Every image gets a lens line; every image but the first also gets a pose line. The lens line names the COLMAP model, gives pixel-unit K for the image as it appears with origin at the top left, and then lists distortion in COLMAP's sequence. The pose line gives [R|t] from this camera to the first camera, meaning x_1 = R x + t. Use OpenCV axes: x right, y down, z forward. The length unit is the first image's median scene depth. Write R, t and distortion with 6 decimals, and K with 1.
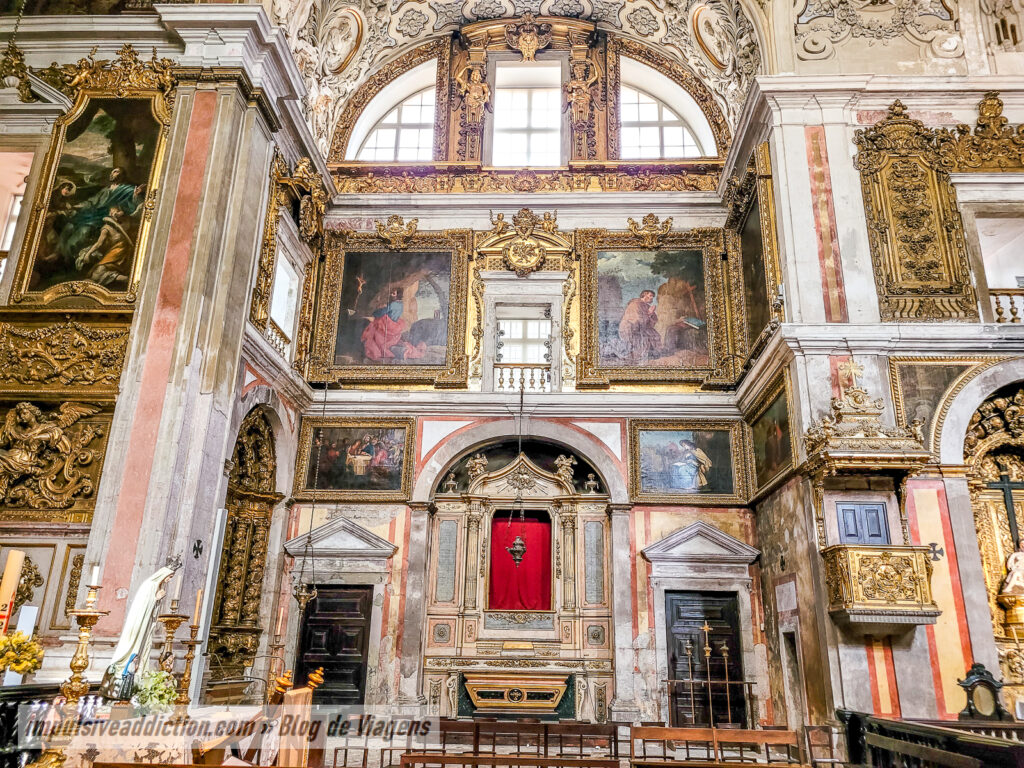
lens RADIAL K [[775.3, 0, 517.3], [0, 775.3, 386.6], [0, 0, 1]] dist [0.061758, -0.057329]
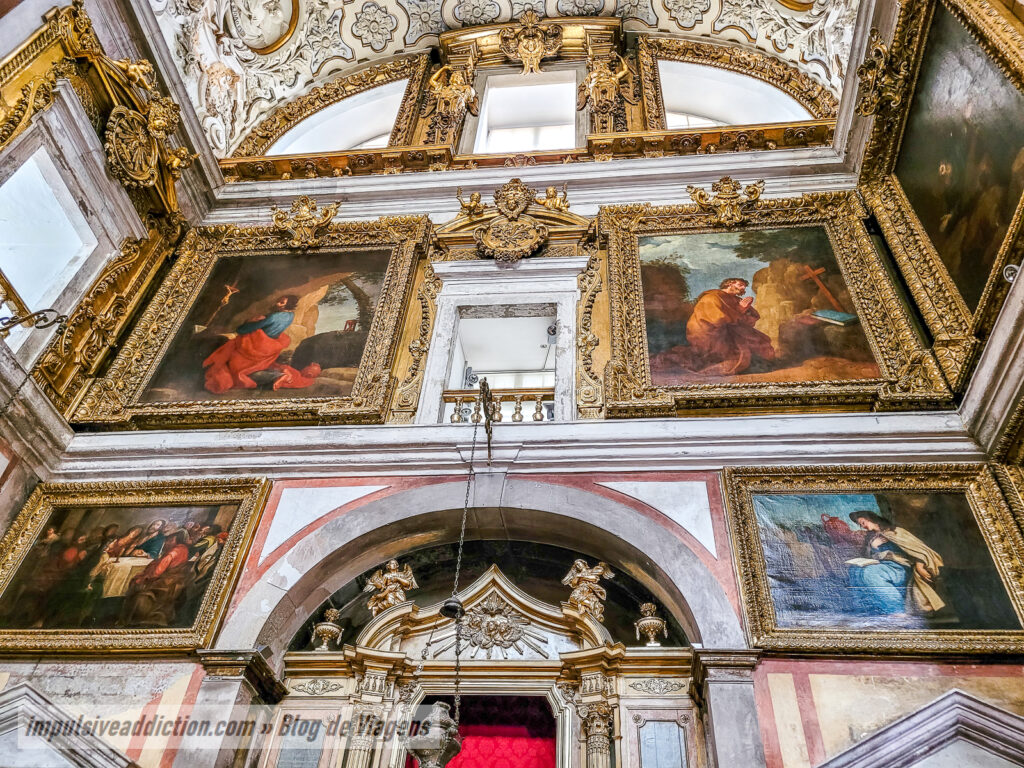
lens RADIAL K [[776.1, 0, 524.0], [0, 776.1, 383.7], [0, 0, 1]] dist [0.072095, -0.055637]
pose [[0.998272, -0.014605, -0.056923, 0.051336], [-0.011440, 0.901798, -0.432006, 0.185005], [0.057642, 0.431910, 0.900073, 0.536643]]
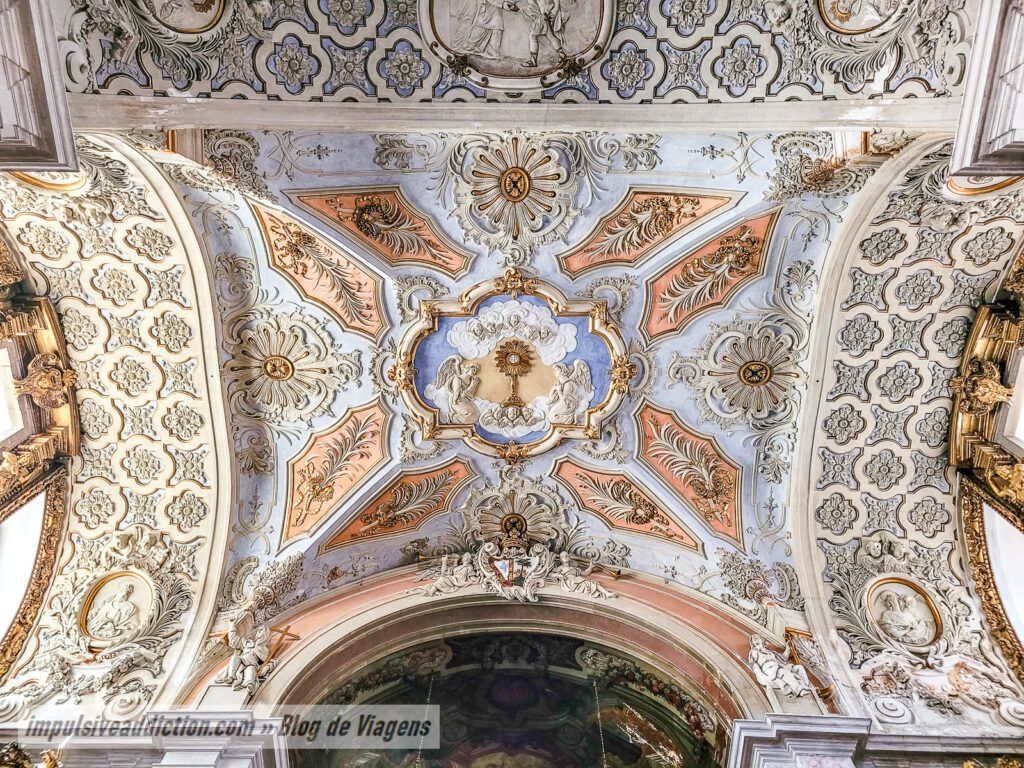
lens RADIAL K [[775.3, 0, 517.3], [0, 775.3, 386.6], [0, 0, 1]] dist [0.061758, -0.057329]
pose [[0.059414, -0.951147, -0.302968, 0.259162], [0.320659, 0.305604, -0.896540, 0.127414], [0.945329, -0.043882, 0.323151, 0.345522]]
